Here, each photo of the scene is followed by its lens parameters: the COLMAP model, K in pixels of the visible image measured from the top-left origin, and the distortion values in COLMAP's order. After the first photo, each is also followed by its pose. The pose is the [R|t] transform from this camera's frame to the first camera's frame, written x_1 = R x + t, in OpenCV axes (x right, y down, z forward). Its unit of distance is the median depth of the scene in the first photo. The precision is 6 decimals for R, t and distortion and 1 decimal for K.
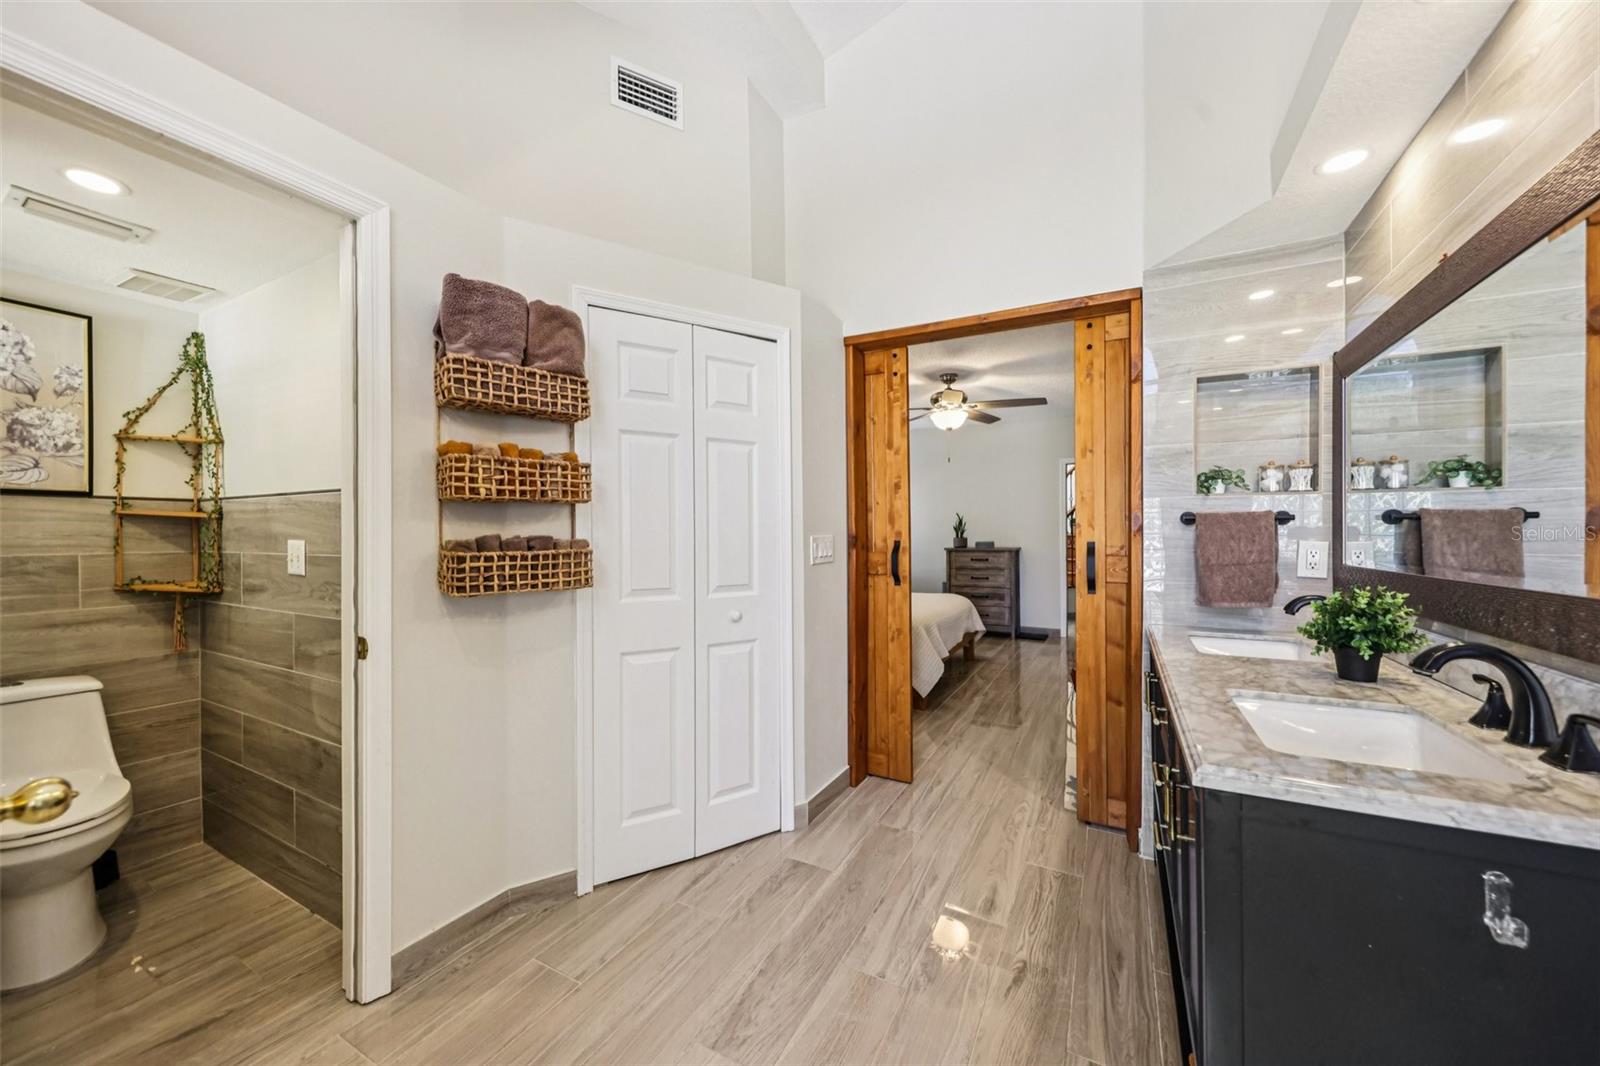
lens RADIAL K [[593.1, 0, 806.2], [0, 593.1, 534.3], [0, 0, 1]] dist [-0.001819, -0.000197]
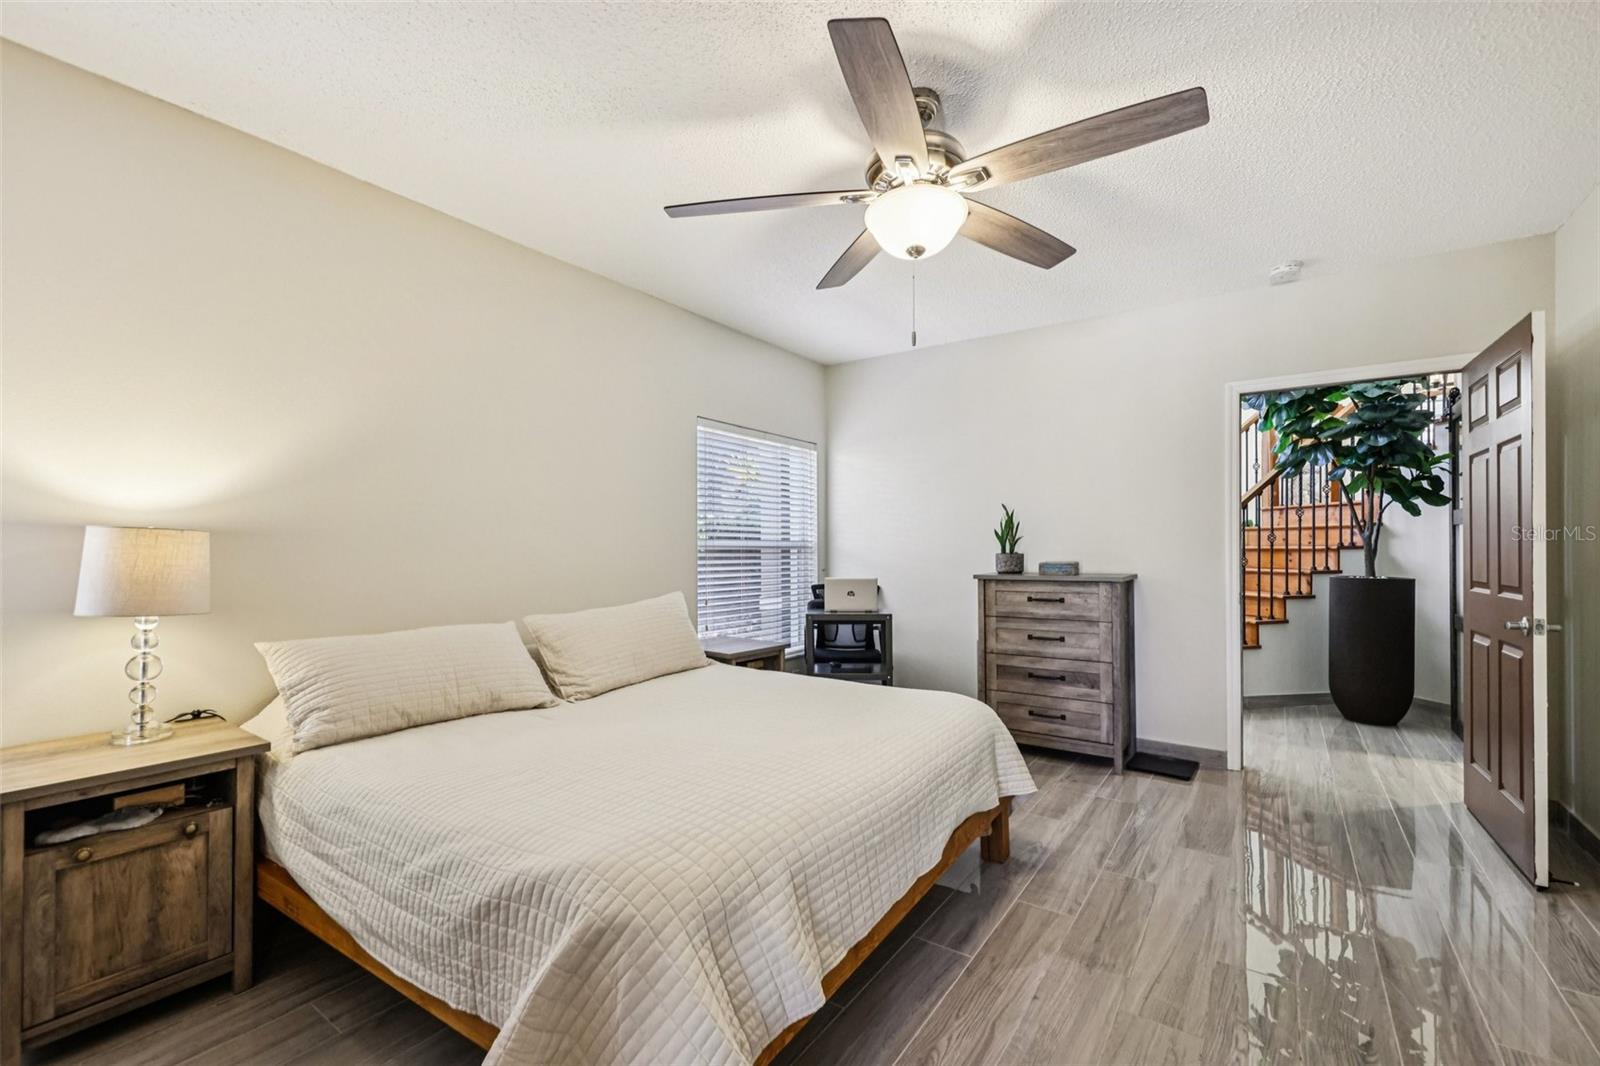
lens RADIAL K [[682.6, 0, 801.5], [0, 682.6, 550.5], [0, 0, 1]] dist [0.011211, -0.004791]
pose [[0.991903, 0.002930, -0.126960, 0.516935], [-0.002841, 0.999996, 0.000886, 0.009864], [0.126962, -0.000518, 0.991907, 1.326135]]
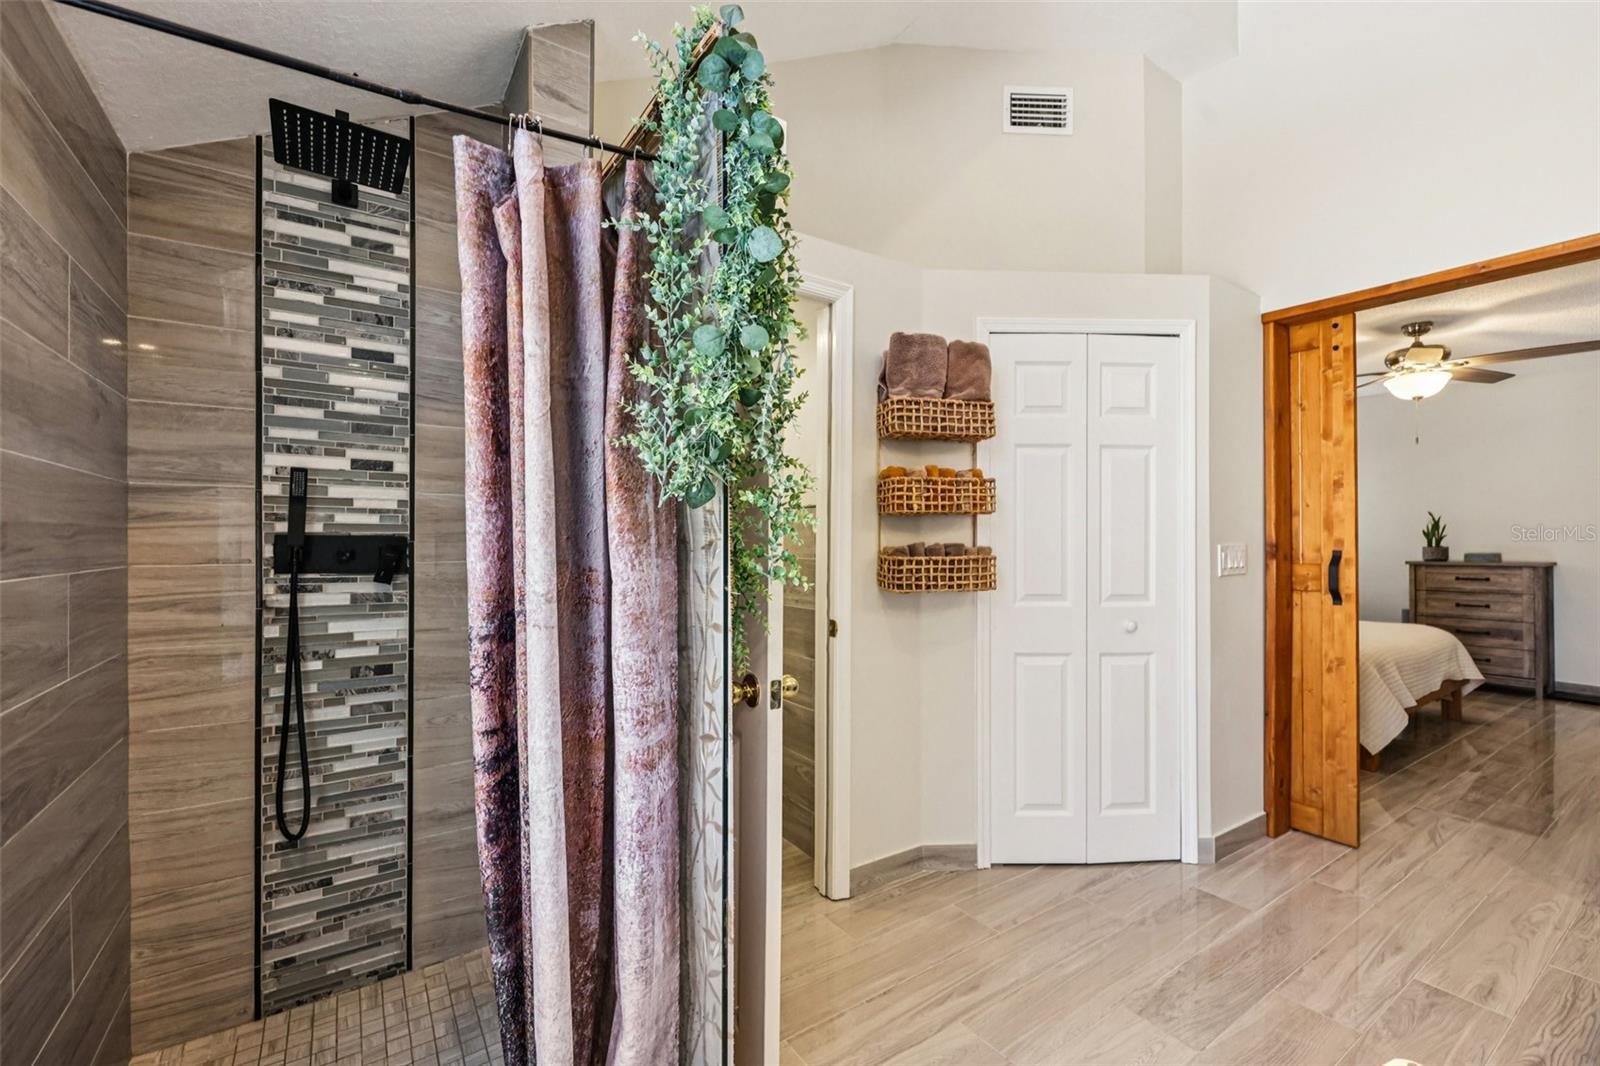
lens RADIAL K [[682.6, 0, 791.2], [0, 682.6, 543.1], [0, 0, 1]] dist [0.011211, -0.004791]
pose [[0.879140, 0.005762, -0.476530, -0.075572], [-0.003208, 0.999976, 0.006172, -0.004216], [0.476554, -0.003897, 0.879137, -0.254336]]
